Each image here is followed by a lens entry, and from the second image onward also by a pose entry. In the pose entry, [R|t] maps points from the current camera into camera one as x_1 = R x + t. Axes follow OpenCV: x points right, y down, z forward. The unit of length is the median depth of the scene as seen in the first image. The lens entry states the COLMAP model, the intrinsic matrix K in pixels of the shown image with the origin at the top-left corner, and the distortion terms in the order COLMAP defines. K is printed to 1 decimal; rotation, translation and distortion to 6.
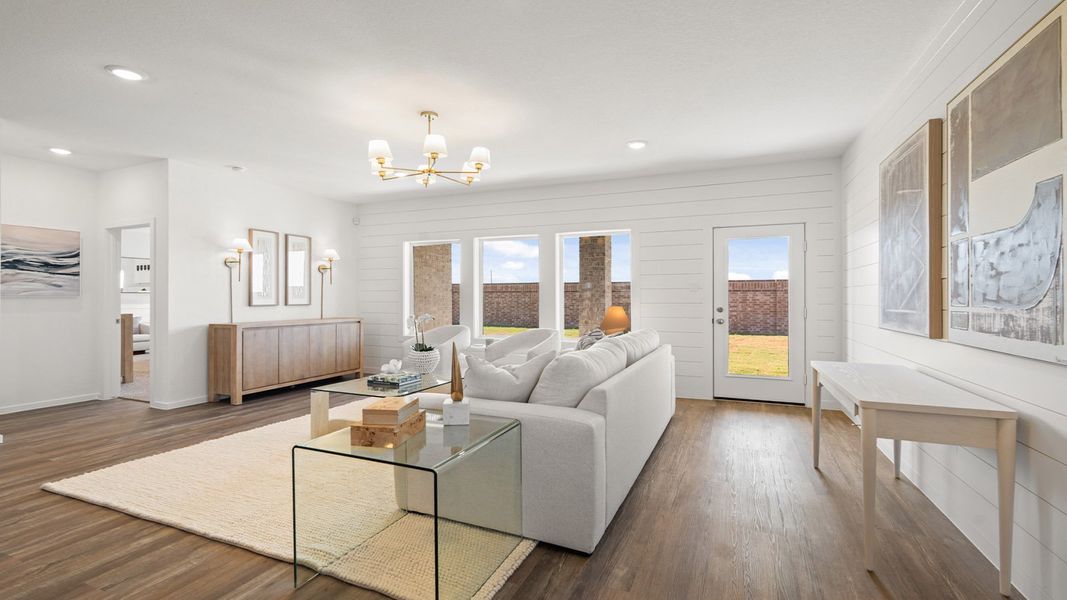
lens RADIAL K [[469.4, 0, 534.1], [0, 469.4, 296.0], [0, 0, 1]] dist [0.005067, -0.001921]
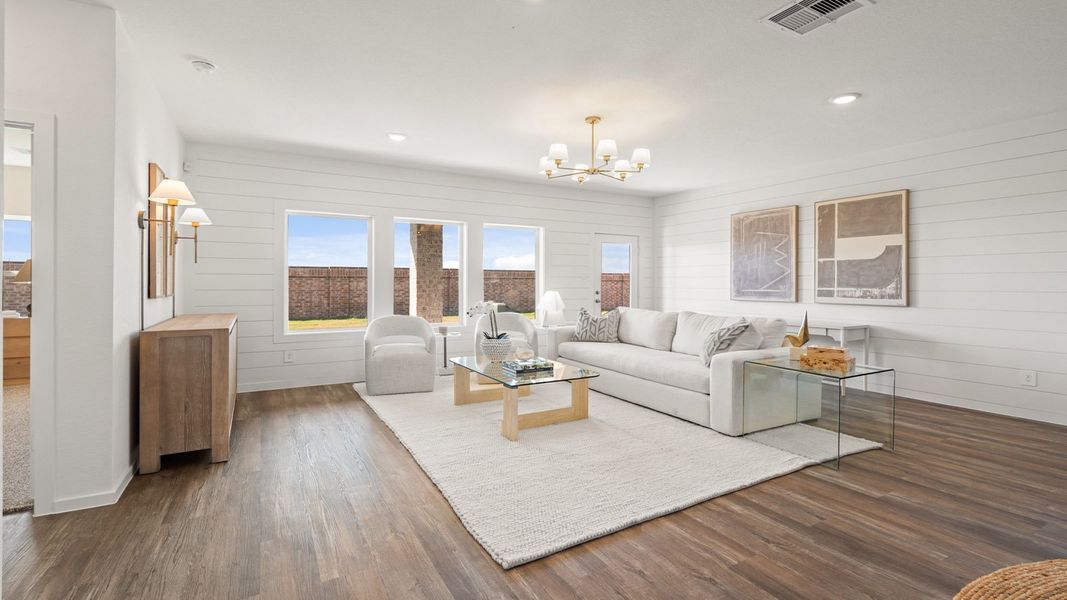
lens RADIAL K [[469.4, 0, 530.5], [0, 469.4, 293.0], [0, 0, 1]] dist [0.005067, -0.001921]
pose [[0.606223, -0.015686, 0.795140, -1.593422], [-0.002460, 0.999764, 0.021598, 0.000403], [-0.795291, -0.015049, 0.606041, 0.588156]]
